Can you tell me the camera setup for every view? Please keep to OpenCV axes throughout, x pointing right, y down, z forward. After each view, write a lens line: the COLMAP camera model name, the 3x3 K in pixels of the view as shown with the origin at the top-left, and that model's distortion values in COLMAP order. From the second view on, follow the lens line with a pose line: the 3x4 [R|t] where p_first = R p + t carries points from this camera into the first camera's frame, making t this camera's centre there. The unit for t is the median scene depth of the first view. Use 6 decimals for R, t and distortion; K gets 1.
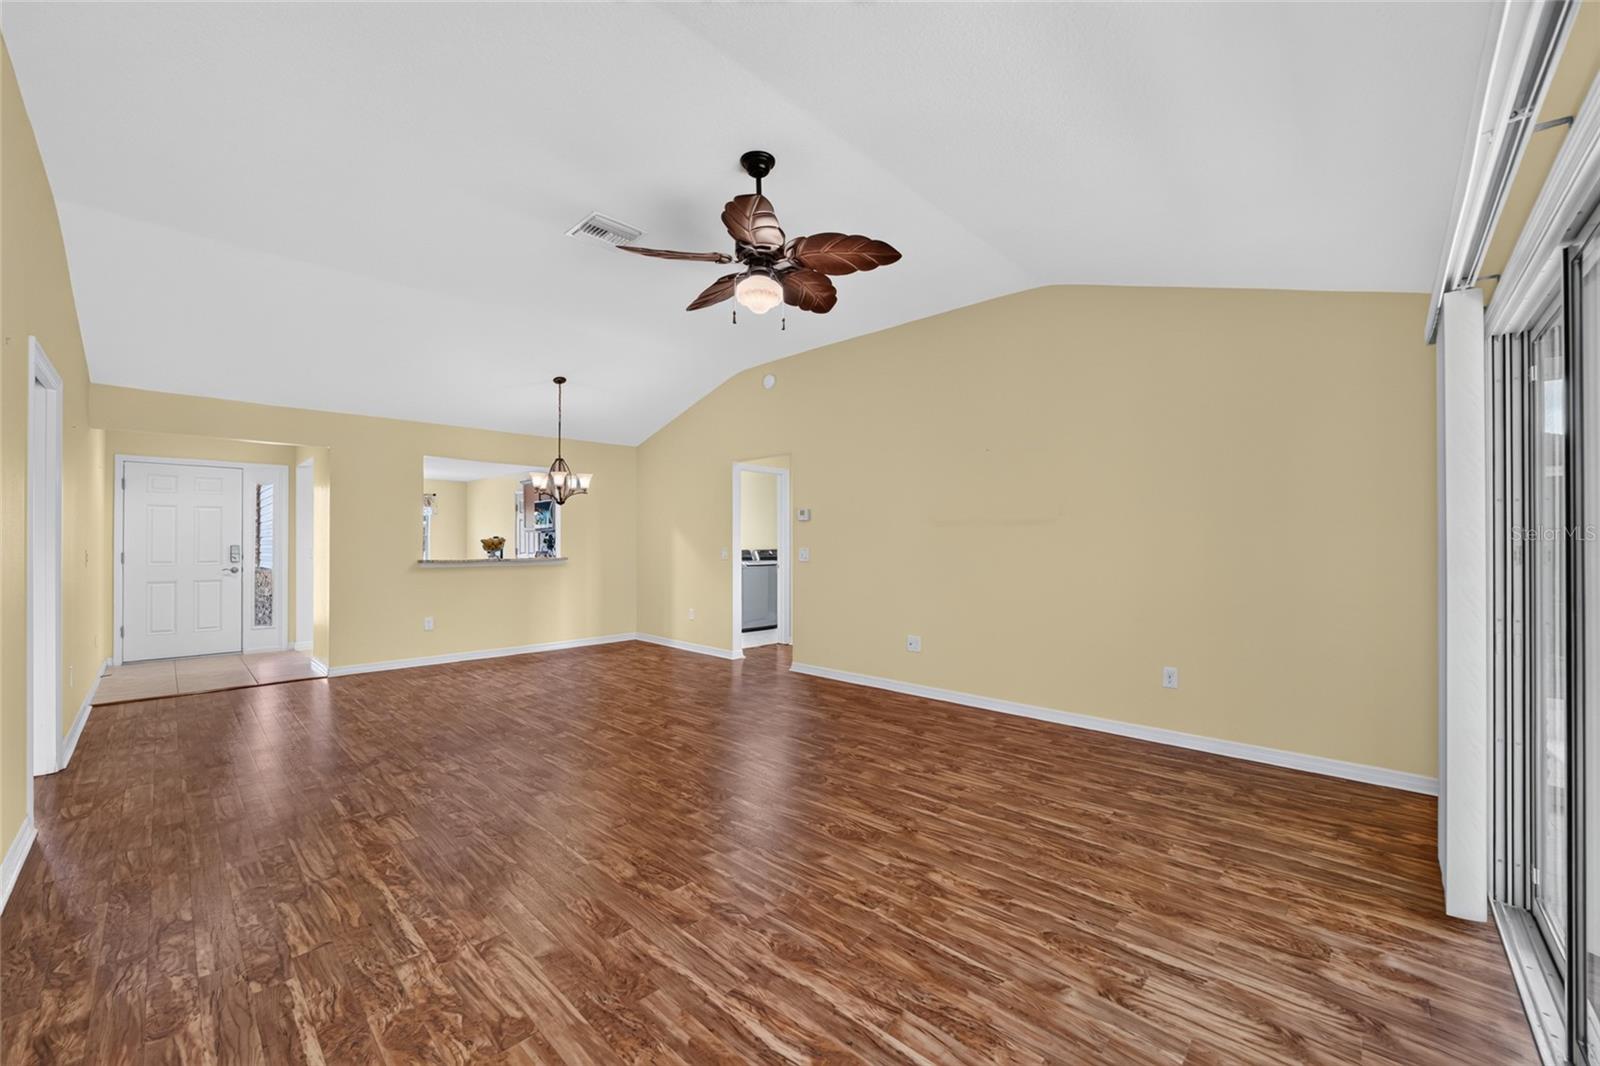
lens RADIAL K [[619.3, 0, 804.9], [0, 619.3, 542.7], [0, 0, 1]] dist [-0.020551, 0.003653]
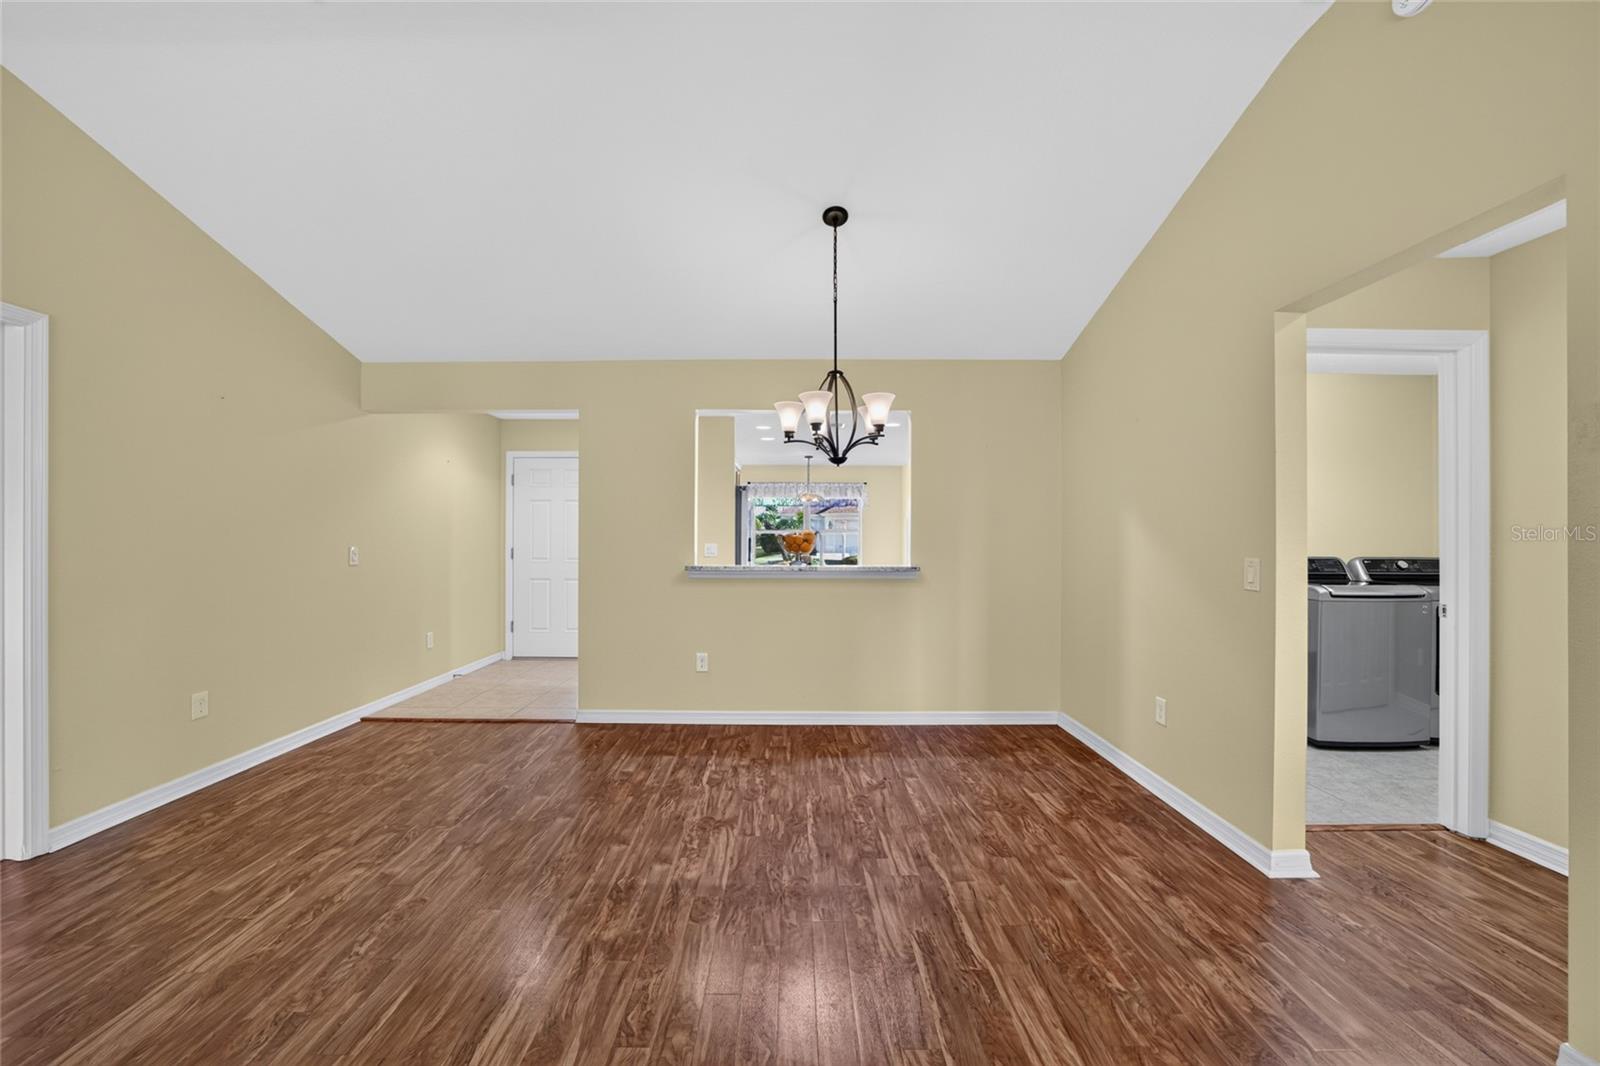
lens RADIAL K [[619.3, 0, 790.5], [0, 619.3, 544.2], [0, 0, 1]] dist [-0.020551, 0.003653]
pose [[0.681473, 0.006725, -0.731812, -0.054237], [0.004060, 0.999908, 0.012968, -0.002498], [0.731832, -0.011809, 0.681383, 0.630574]]
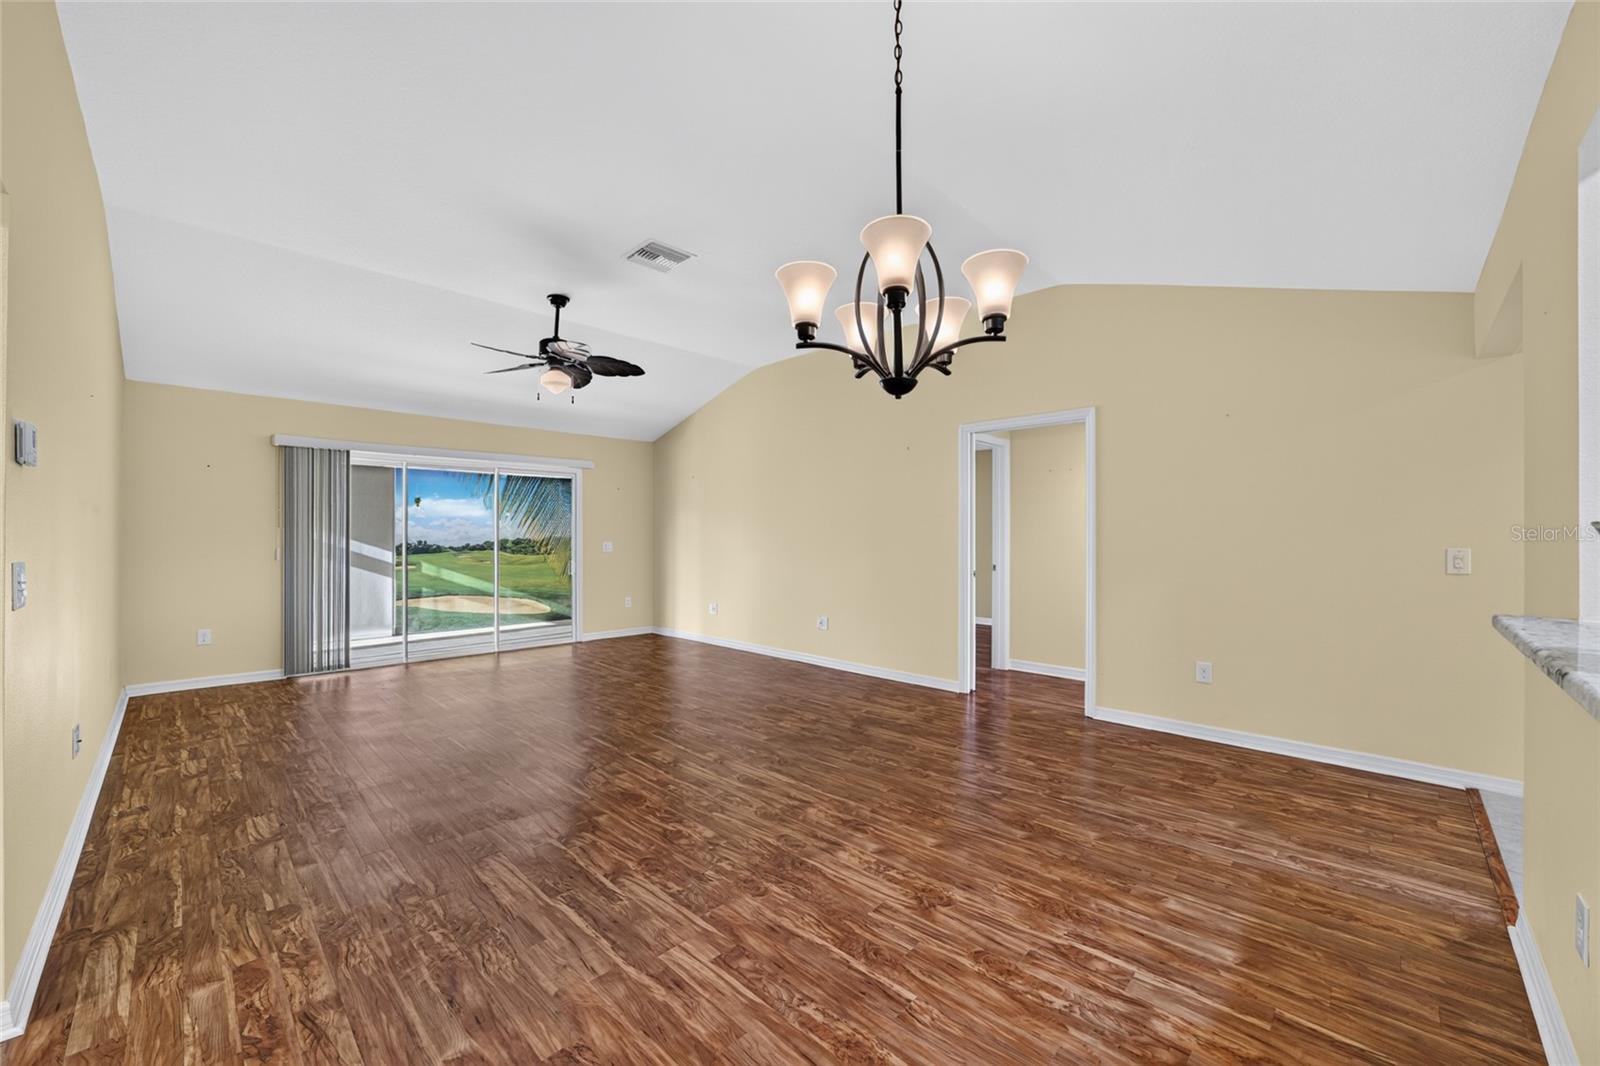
lens RADIAL K [[619.3, 0, 800.8], [0, 619.3, 537.6], [0, 0, 1]] dist [-0.020551, 0.003653]
pose [[-0.999938, -0.002915, 0.010791, -0.352563], [-0.002954, 0.999989, -0.003602, 0.000884], [-0.010780, -0.003634, -0.999935, 1.253689]]
